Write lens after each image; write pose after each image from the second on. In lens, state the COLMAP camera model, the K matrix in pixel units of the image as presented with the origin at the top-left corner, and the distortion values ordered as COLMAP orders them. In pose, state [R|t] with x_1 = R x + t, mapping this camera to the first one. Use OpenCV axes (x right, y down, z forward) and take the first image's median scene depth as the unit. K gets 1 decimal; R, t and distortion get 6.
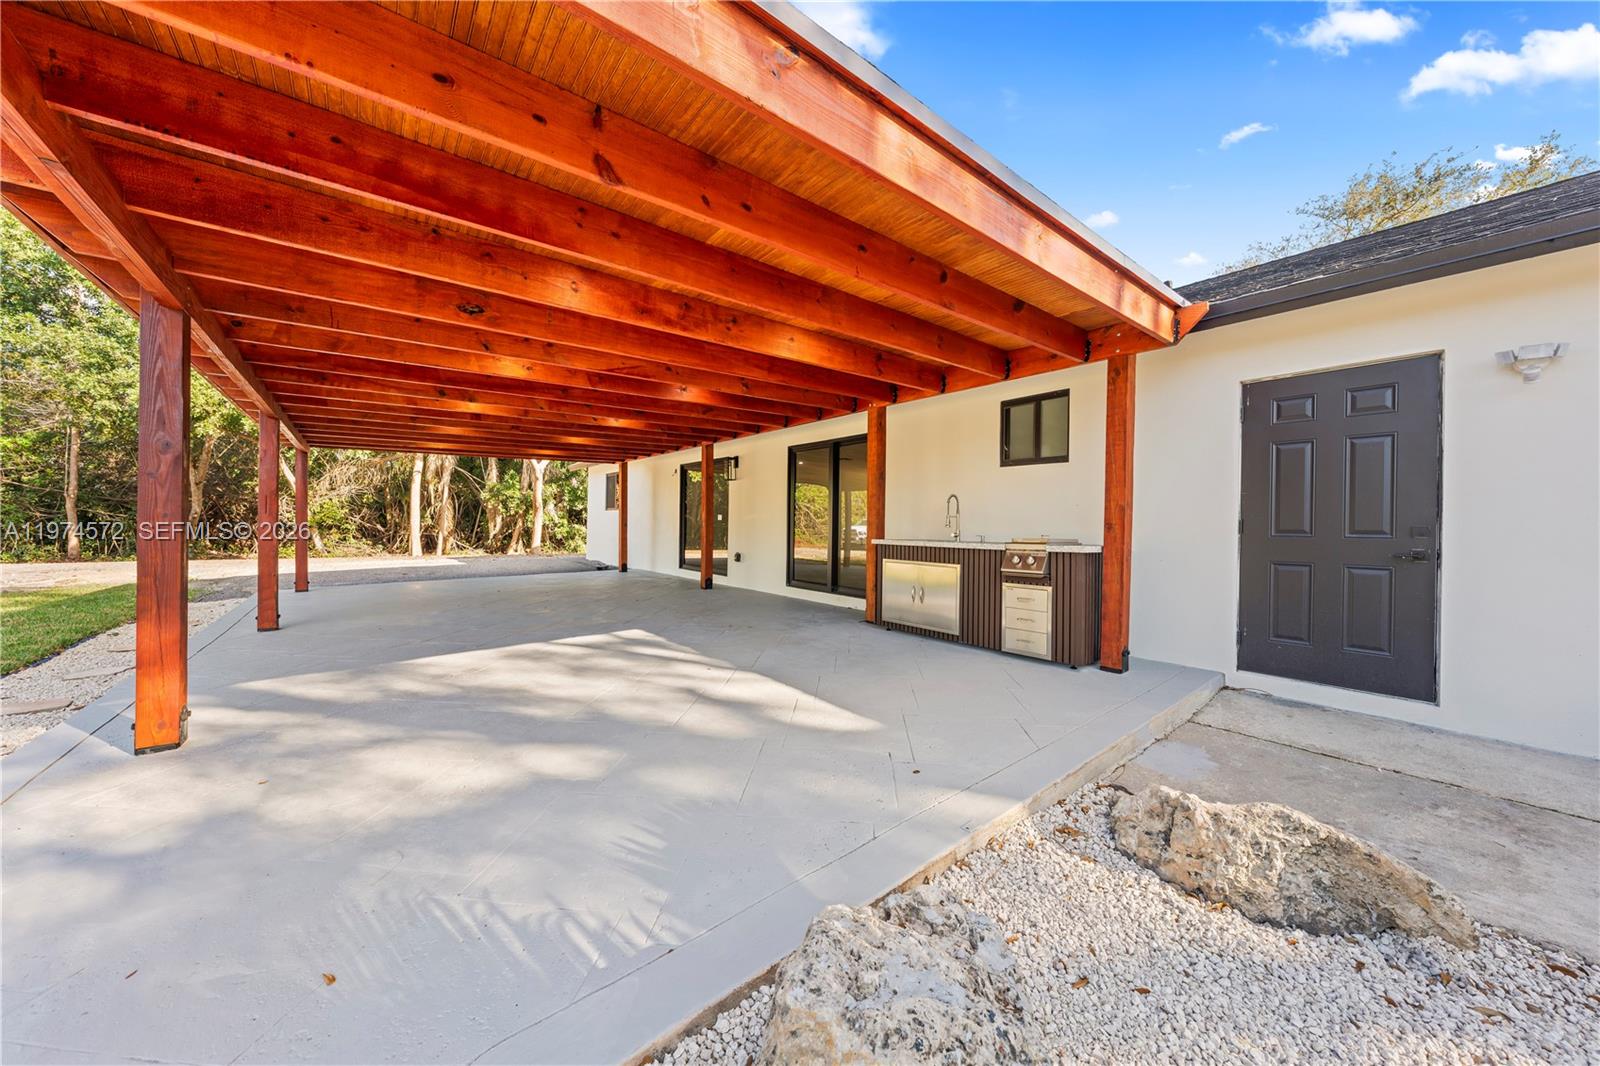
lens RADIAL K [[549.6, 0, 799.0], [0, 549.6, 523.5], [0, 0, 1]] dist [-0.005331, 0.000655]
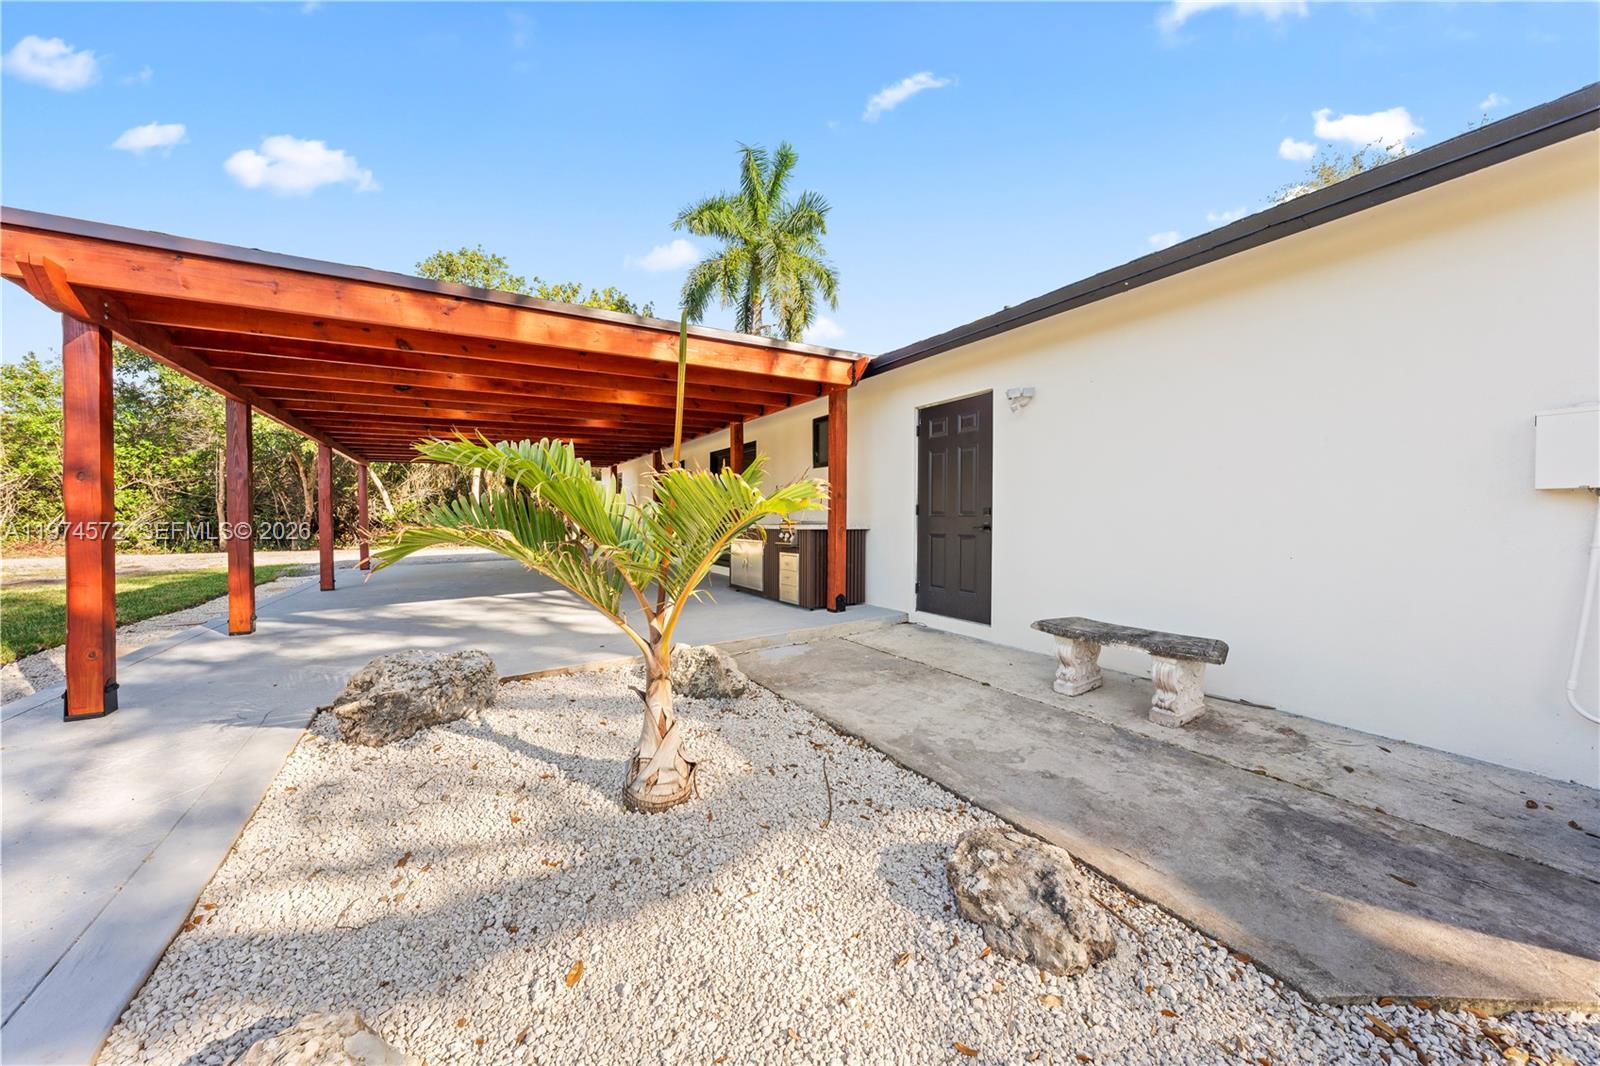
lens RADIAL K [[549.6, 0, 805.2], [0, 549.6, 522.6], [0, 0, 1]] dist [-0.005331, 0.000655]
pose [[0.993214, -0.011983, -0.115682, 0.598836], [0.013082, 0.999876, 0.008745, 0.019905], [0.115563, -0.010199, 0.993248, -0.393462]]
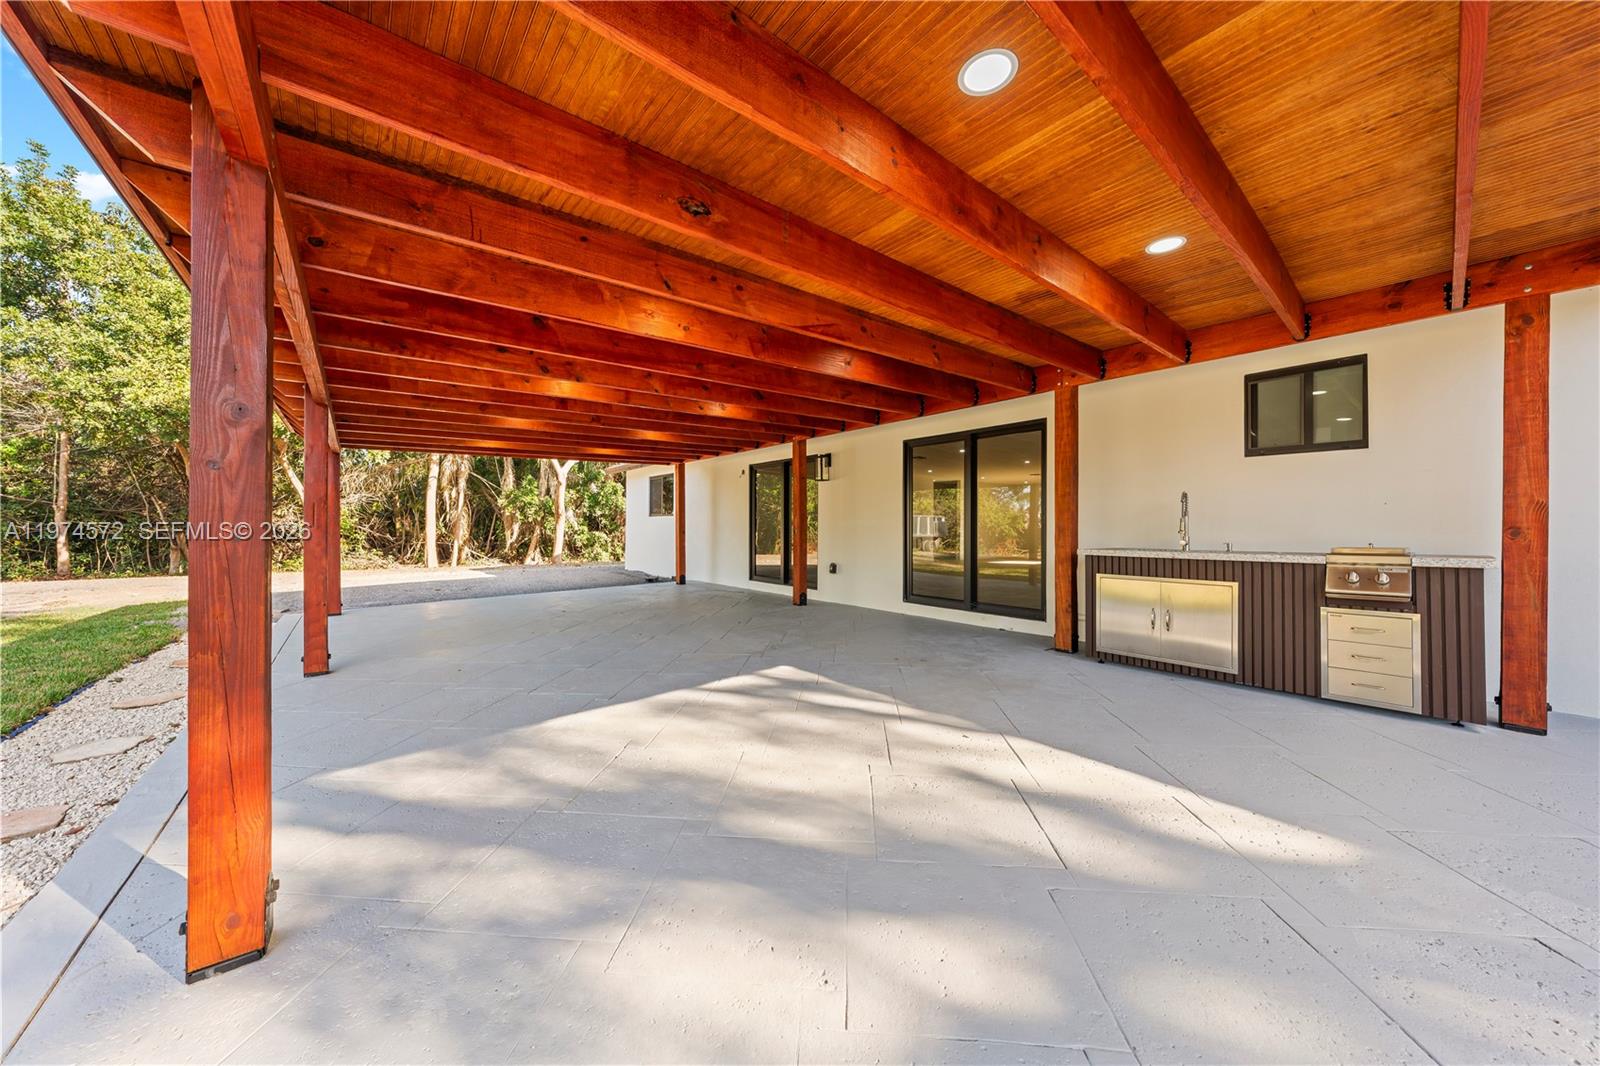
lens RADIAL K [[549.6, 0, 805.3], [0, 549.6, 523.9], [0, 0, 1]] dist [-0.005331, 0.000655]
pose [[0.999863, -0.012051, 0.011334, -0.343380], [0.012115, 0.999911, -0.005595, -0.010849], [-0.011266, 0.005732, 0.999920, 0.255788]]
